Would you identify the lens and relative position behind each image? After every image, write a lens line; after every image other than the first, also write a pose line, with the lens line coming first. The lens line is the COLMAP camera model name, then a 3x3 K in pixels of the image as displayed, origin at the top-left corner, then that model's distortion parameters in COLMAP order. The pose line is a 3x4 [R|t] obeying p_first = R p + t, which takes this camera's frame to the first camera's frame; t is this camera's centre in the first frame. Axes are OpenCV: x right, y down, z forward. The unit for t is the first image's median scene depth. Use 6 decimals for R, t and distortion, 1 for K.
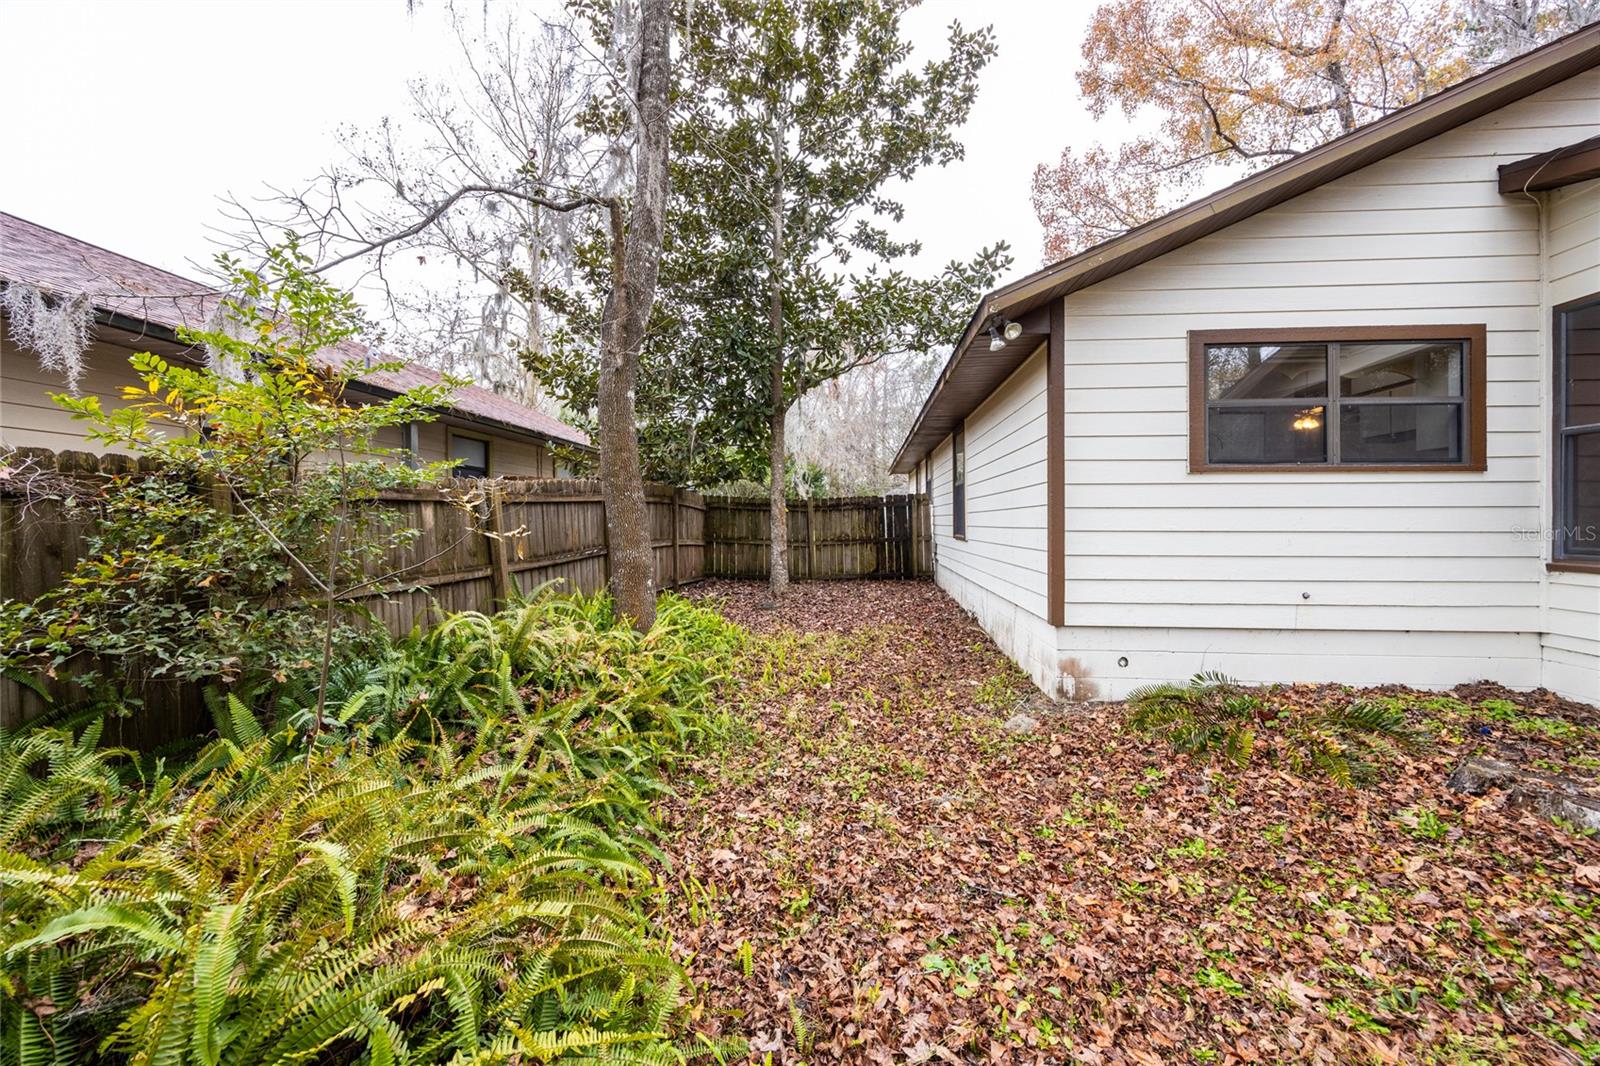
lens RADIAL K [[614.4, 0, 807.2], [0, 614.4, 523.4], [0, 0, 1]] dist [-0.003514, -0.000207]
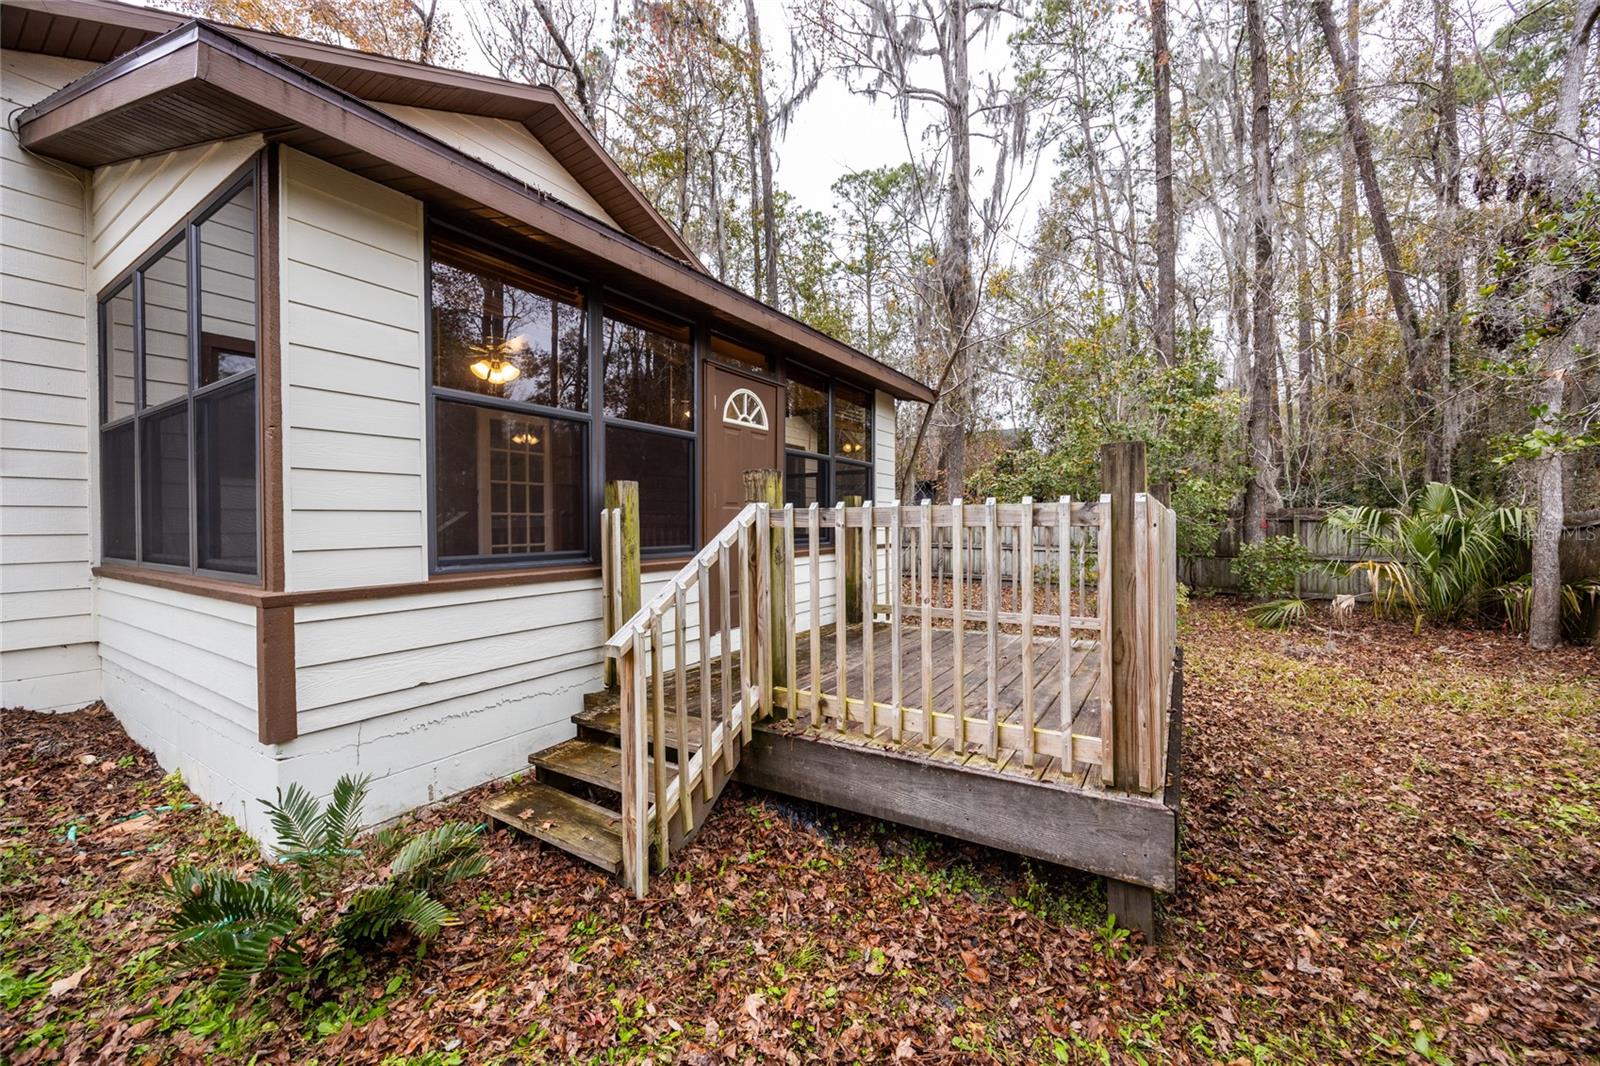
lens RADIAL K [[614.4, 0, 802.9], [0, 614.4, 524.3], [0, 0, 1]] dist [-0.003514, -0.000207]
pose [[0.446559, -0.006269, 0.894732, 0.846812], [0.009301, 0.999954, 0.002364, 0.006218], [-0.894706, 0.007266, 0.446597, -0.390129]]
